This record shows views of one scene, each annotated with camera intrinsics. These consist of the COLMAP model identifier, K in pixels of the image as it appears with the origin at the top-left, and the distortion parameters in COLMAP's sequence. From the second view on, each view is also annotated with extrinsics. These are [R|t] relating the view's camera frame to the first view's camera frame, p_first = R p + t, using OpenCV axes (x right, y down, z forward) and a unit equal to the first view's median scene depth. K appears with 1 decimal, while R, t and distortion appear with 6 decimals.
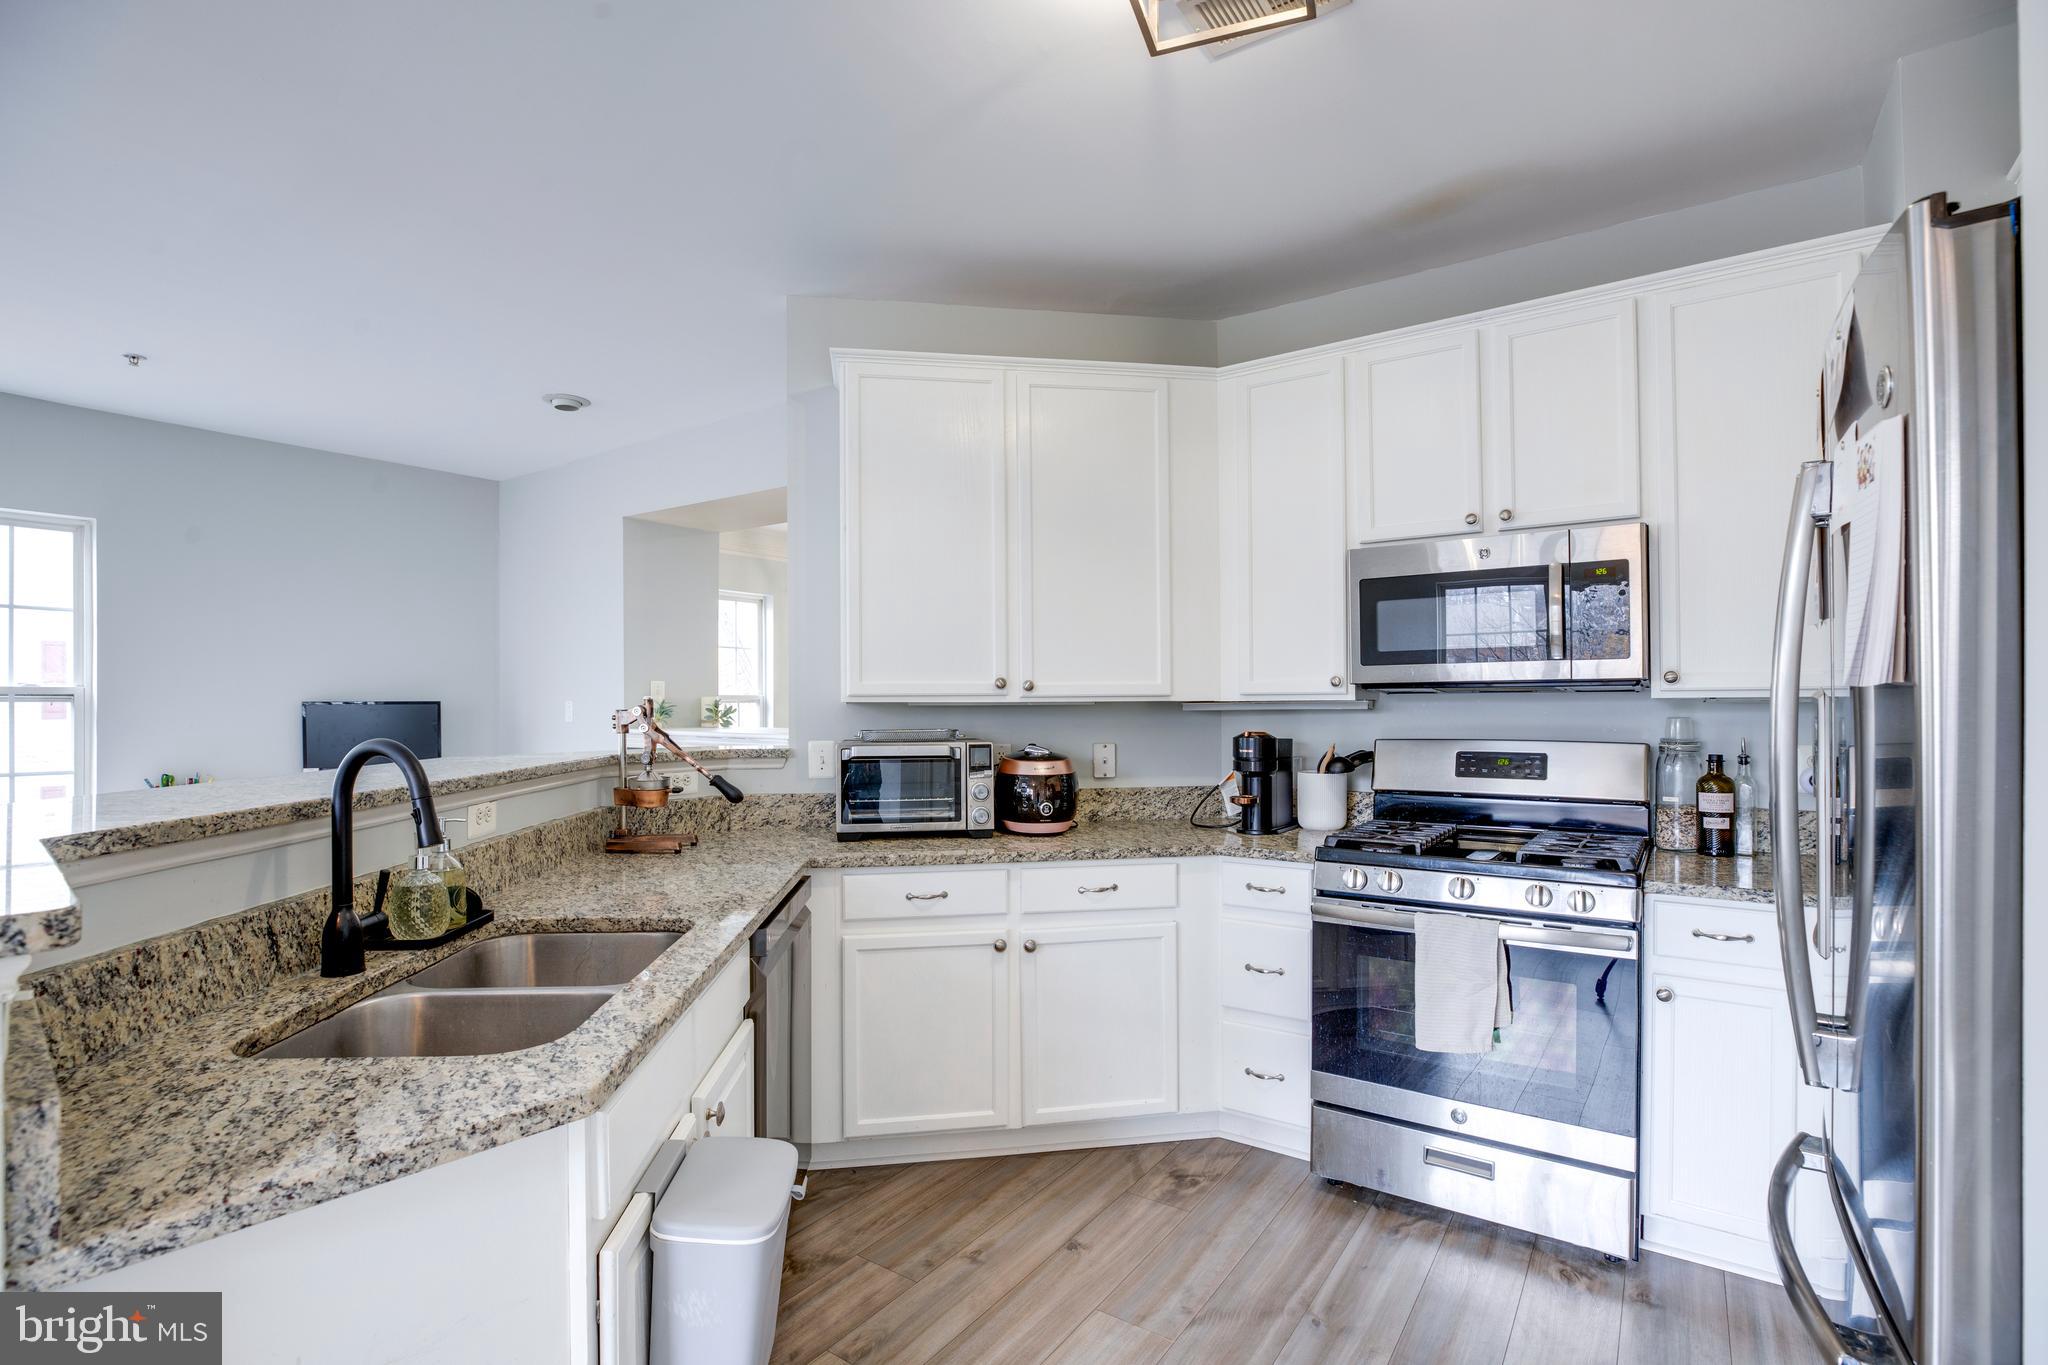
lens RADIAL K [[940.2, 0, 994.0], [0, 940.2, 692.6], [0, 0, 1]] dist [-0.015823, 0.000718]
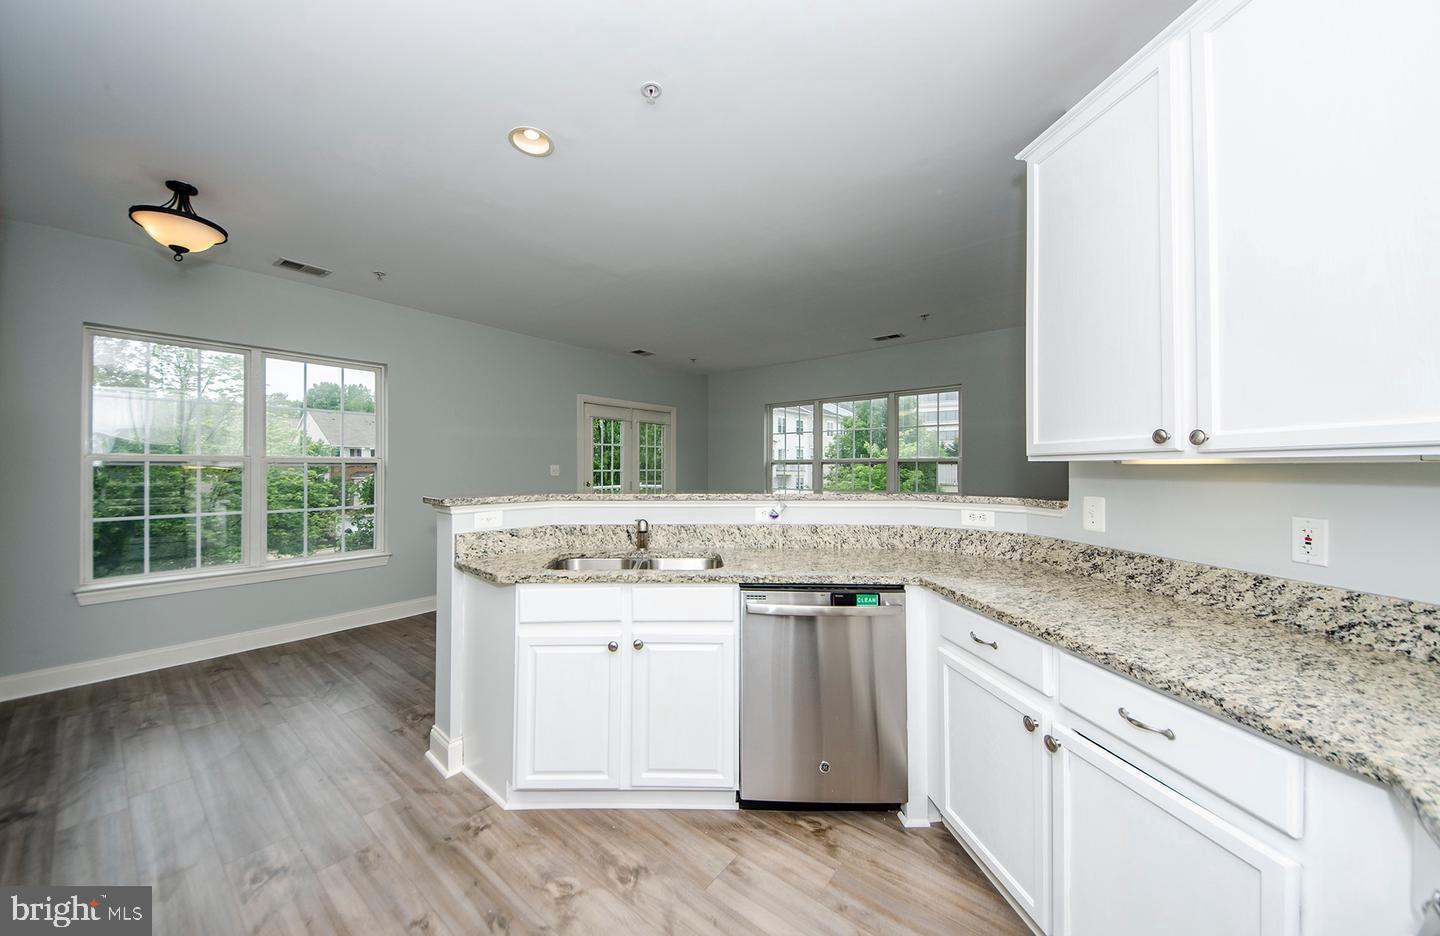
lens RADIAL K [[498.2, 0, 686.9], [0, 498.2, 463.4], [0, 0, 1]] dist [0.000422, -0.000128]
pose [[-0.062740, -0.002364, -0.998027, 0.536497], [0.011148, 0.999933, -0.003069, 0.012334], [0.997968, -0.011318, -0.062709, 0.726439]]
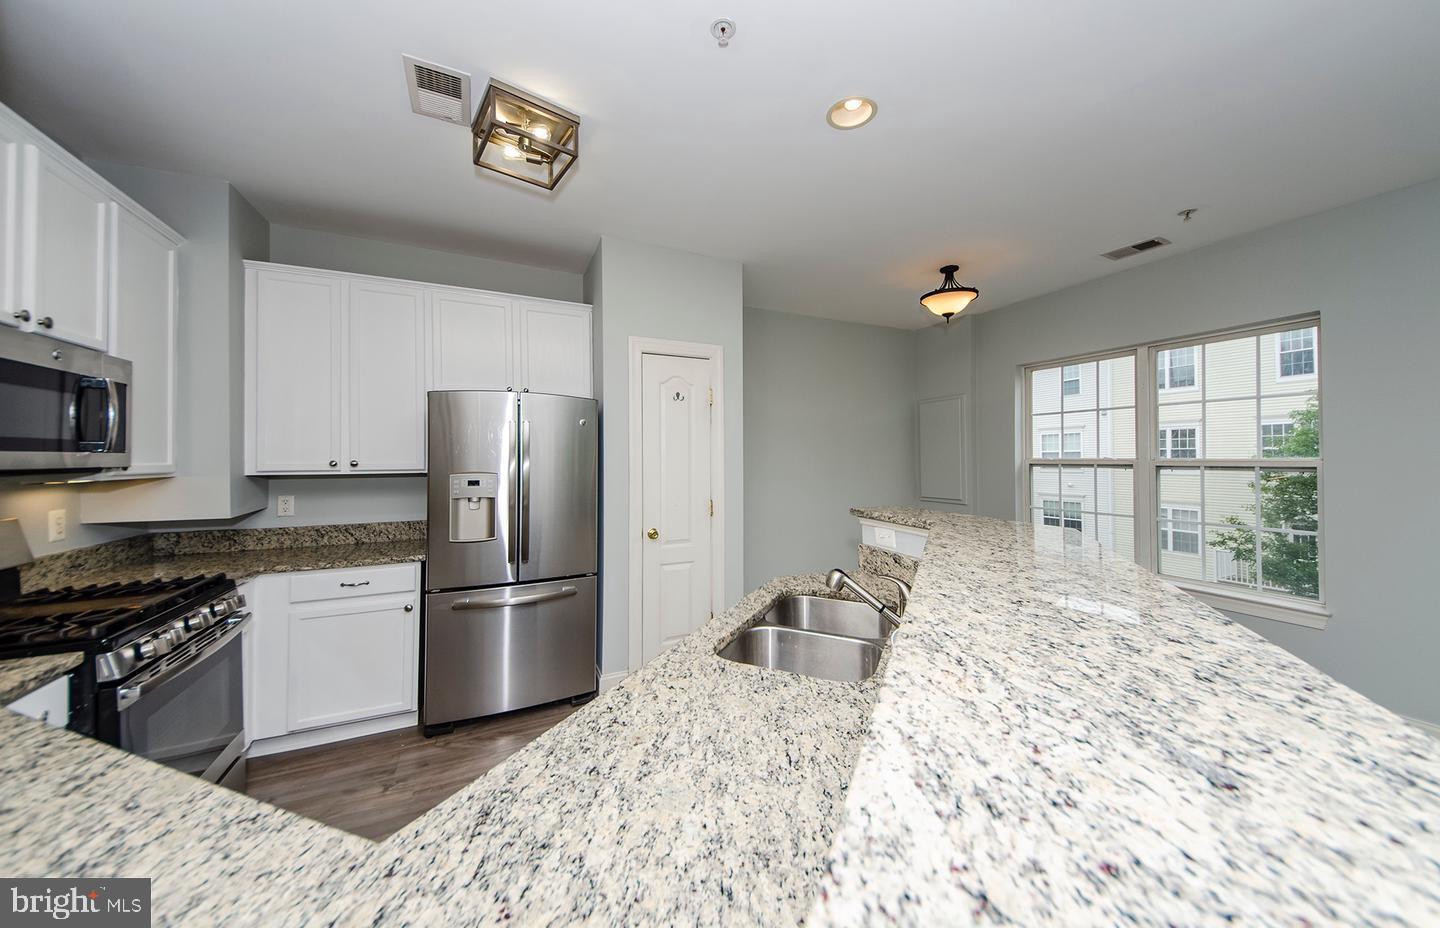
lens RADIAL K [[498.8, 0, 724.5], [0, 498.8, 461.8], [0, 0, 1]] dist [0.057029, -0.020013]
pose [[-0.889306, 0.004836, 0.457287, -0.474176], [0.001666, 0.999972, -0.007335, -0.013984], [-0.457310, -0.005761, -0.889289, 1.186306]]
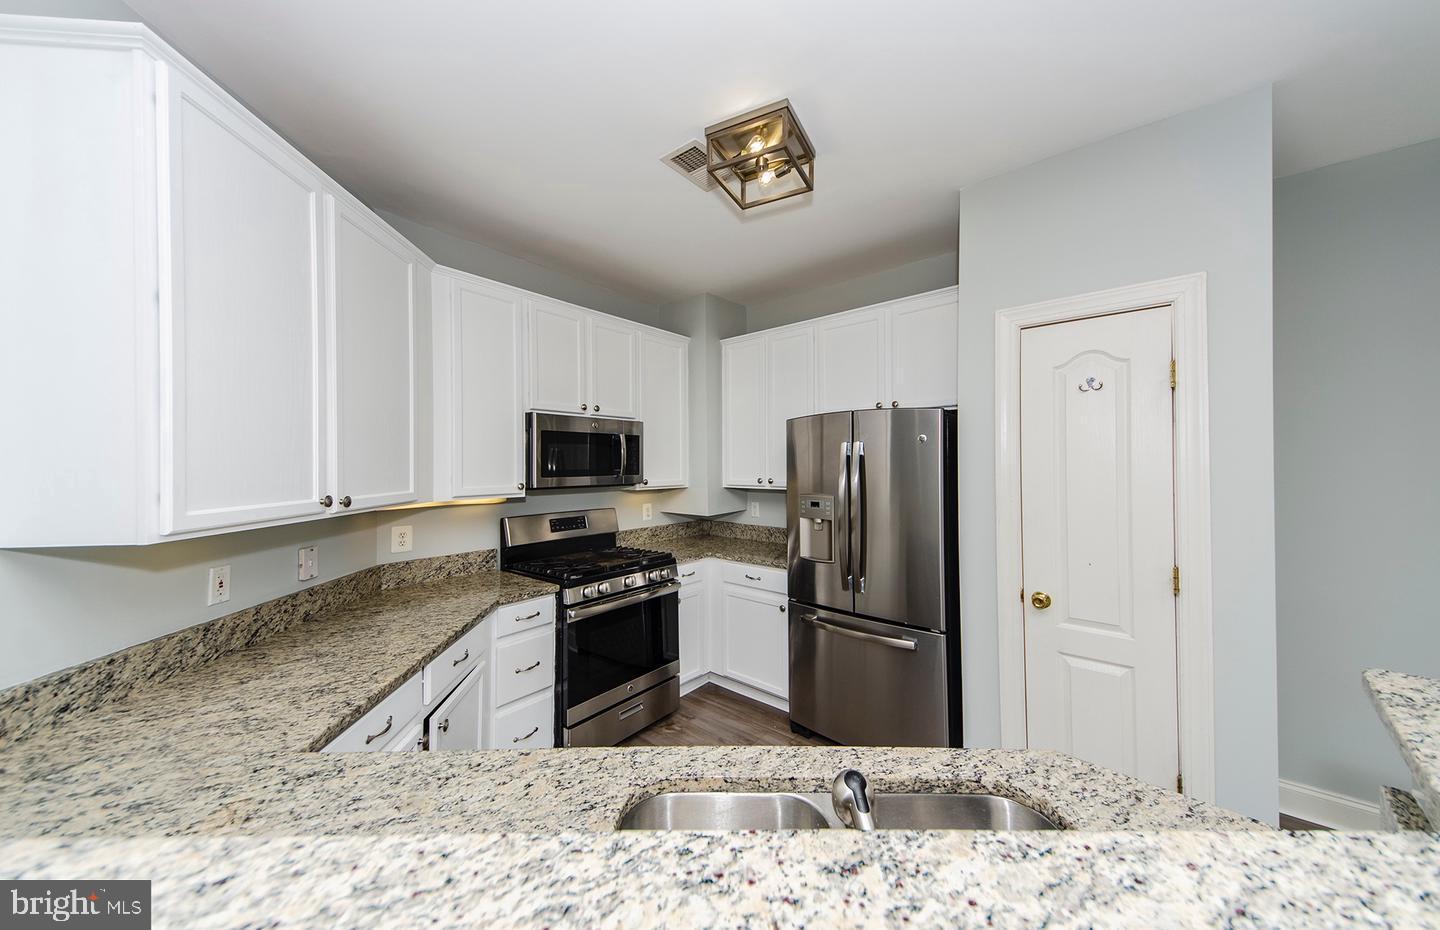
lens RADIAL K [[498.8, 0, 724.5], [0, 498.8, 462.8], [0, 0, 1]] dist [0.057029, -0.020013]
pose [[0.051370, 0.004480, 0.998670, -0.603541], [-0.007356, 0.999965, -0.004107, -0.060192], [-0.998653, -0.007135, 0.051401, 0.644780]]
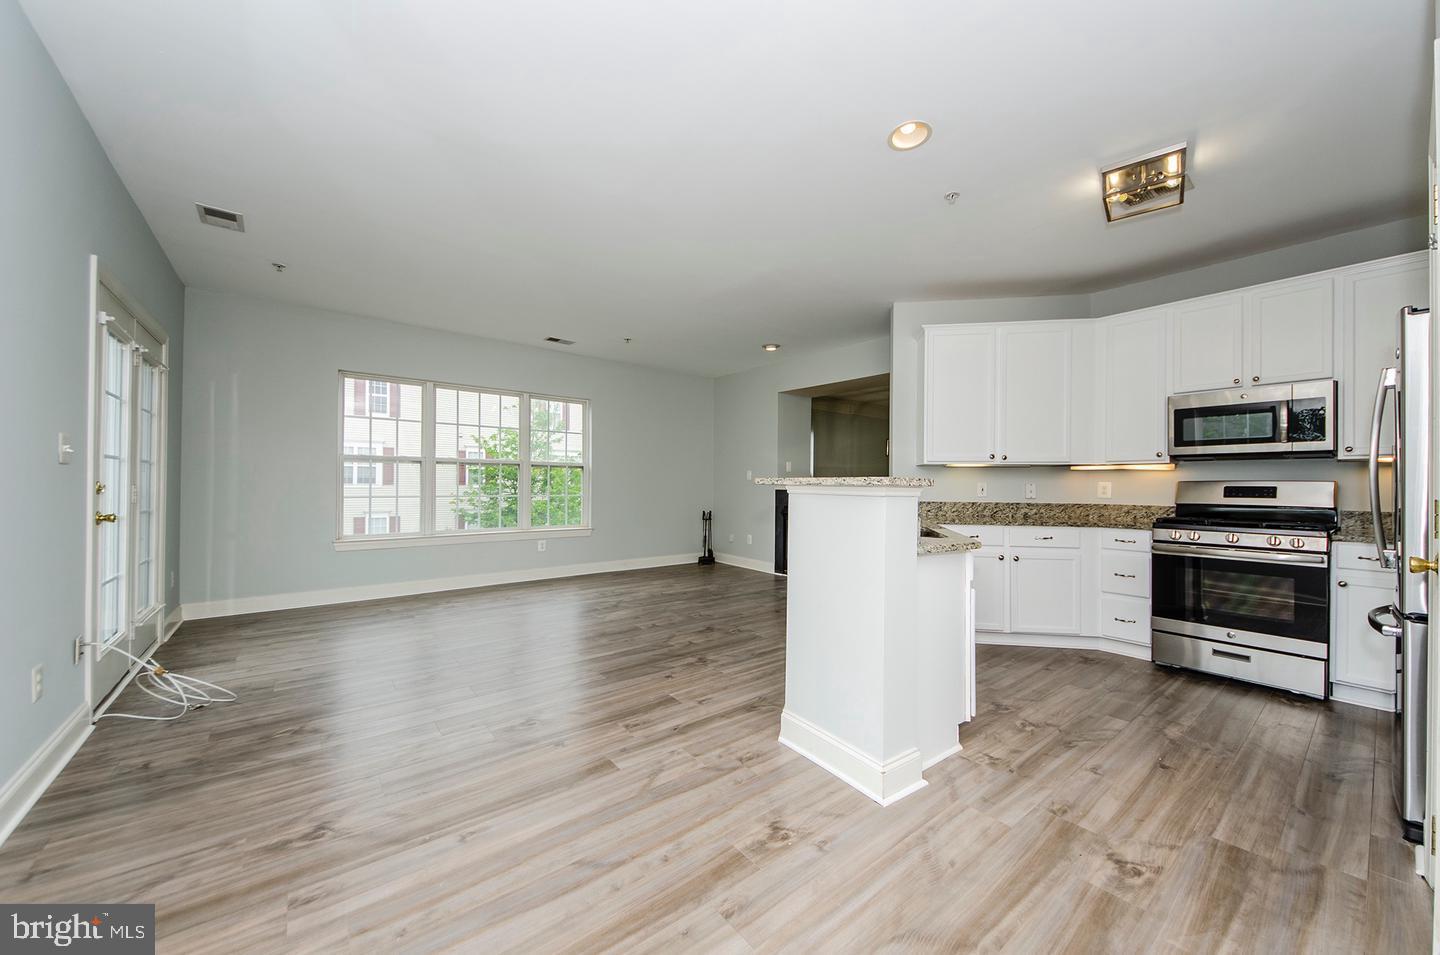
lens RADIAL K [[514.8, 0, 720.0], [0, 514.8, 477.5], [0, 0, 1]] dist [0.001786, 0.000052]
pose [[0.960411, 0.011583, -0.278348, -0.348778], [-0.013049, 0.999909, -0.003416, 0.070304], [0.278283, 0.006912, 0.960474, -0.561203]]
